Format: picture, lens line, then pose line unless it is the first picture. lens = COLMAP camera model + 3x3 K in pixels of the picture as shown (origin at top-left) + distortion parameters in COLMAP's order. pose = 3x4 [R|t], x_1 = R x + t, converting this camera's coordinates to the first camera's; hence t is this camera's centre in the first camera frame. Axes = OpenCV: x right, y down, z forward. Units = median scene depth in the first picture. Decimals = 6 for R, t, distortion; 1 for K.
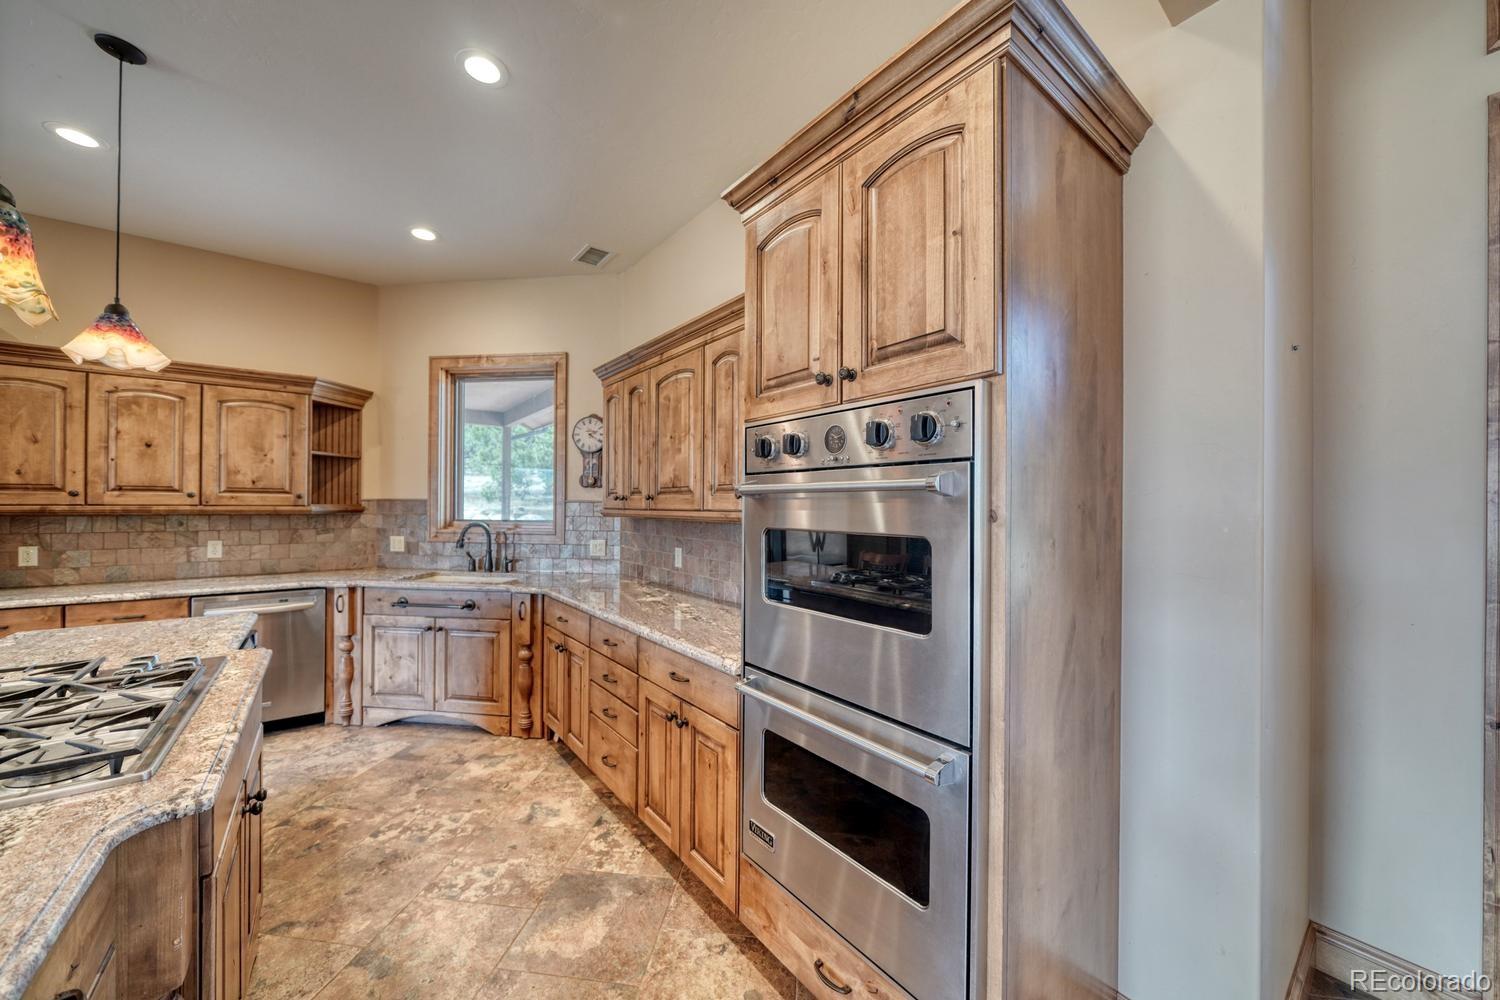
lens RADIAL K [[536.0, 0, 733.1], [0, 536.0, 502.6], [0, 0, 1]] dist [-0.001487, -0.000076]
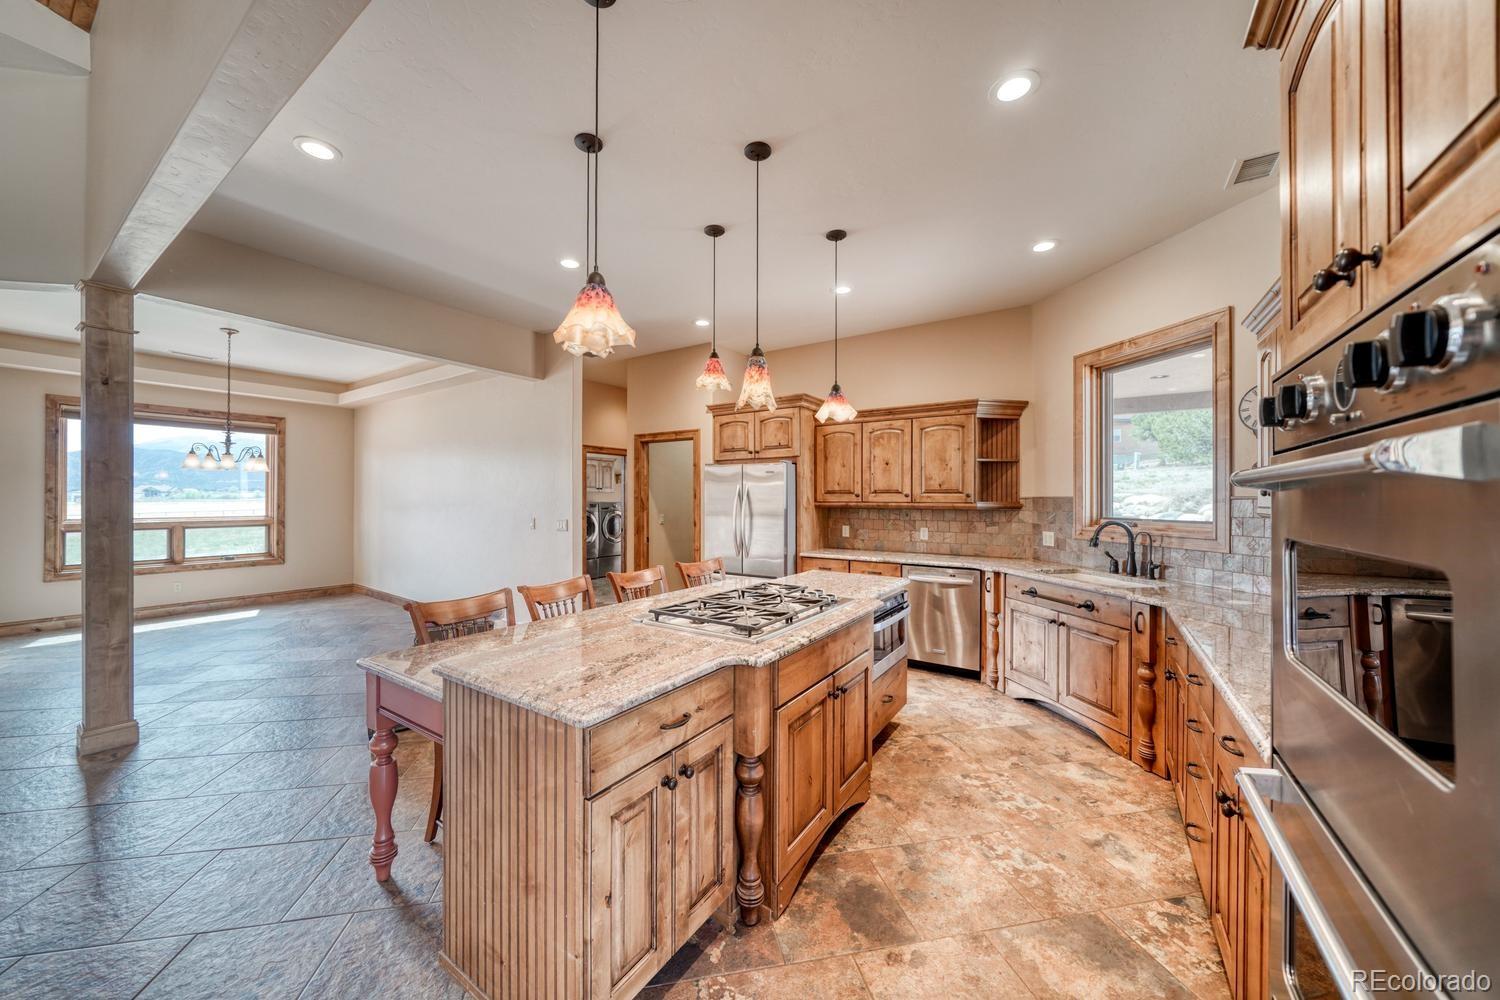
lens RADIAL K [[527.8, 0, 747.3], [0, 527.8, 496.6], [0, 0, 1]] dist [-0.000856, -0.000086]
pose [[0.337431, -0.009511, -0.941302, 0.198662], [0.002702, 0.999955, -0.009135, 0.000998], [0.941346, 0.000539, 0.337442, 0.095728]]
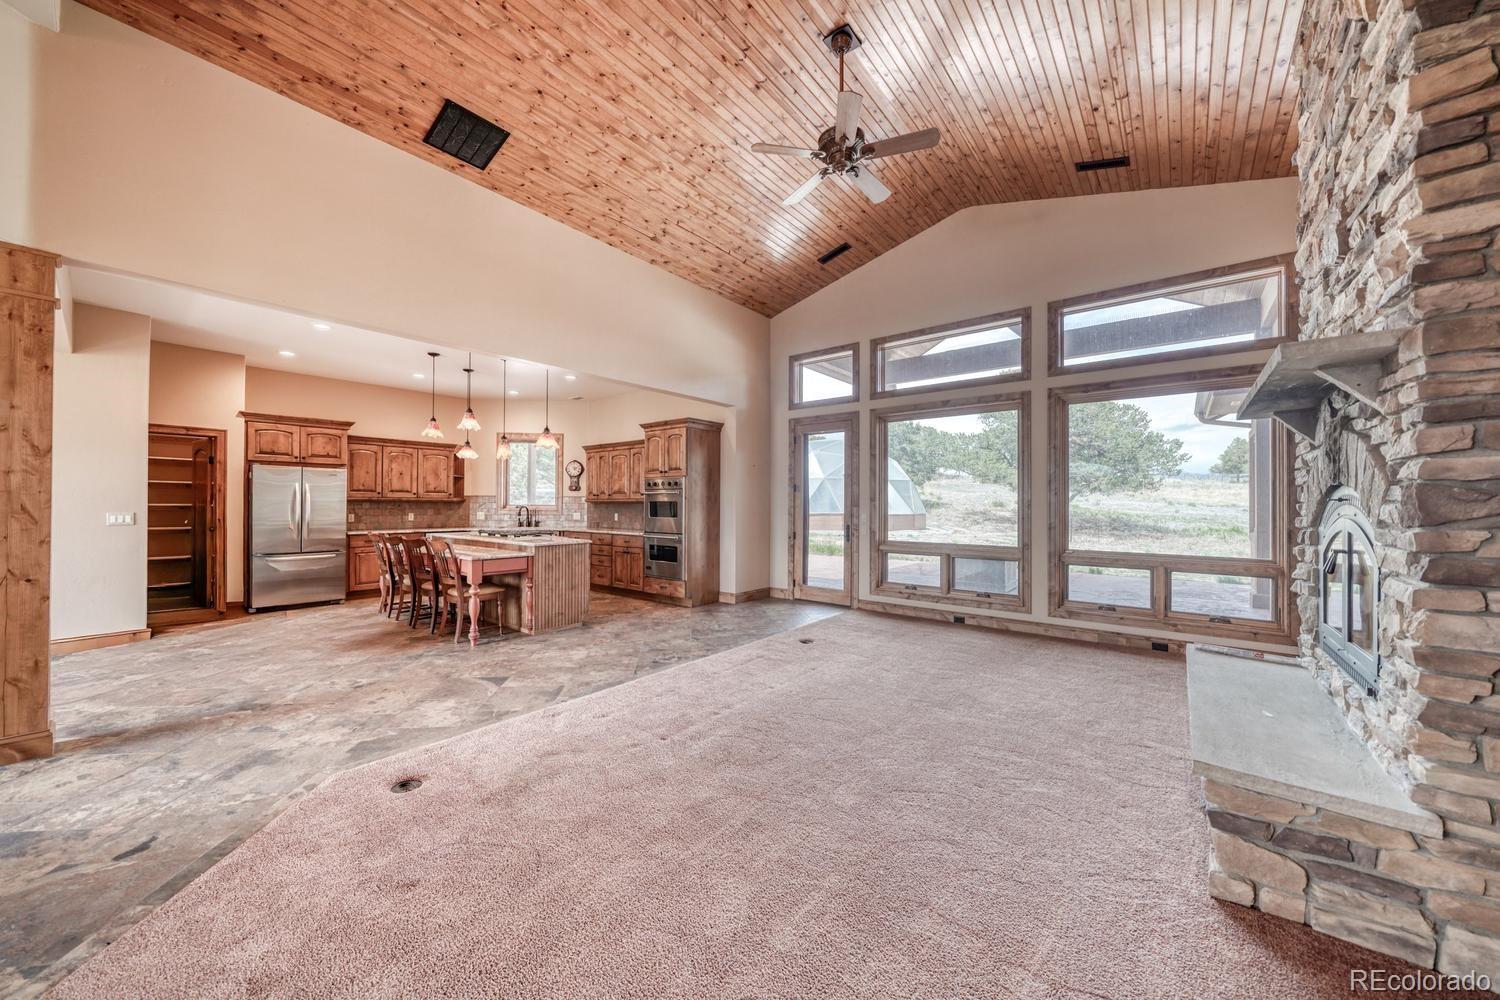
lens RADIAL K [[531.5, 0, 736.9], [0, 531.5, 491.0], [0, 0, 1]] dist [-0.002342, -0.000115]
pose [[0.972612, 0.003530, 0.232407, -0.127705], [0.000546, 0.999847, -0.017471, 0.016786], [-0.232434, 0.017119, 0.972462, -1.701551]]
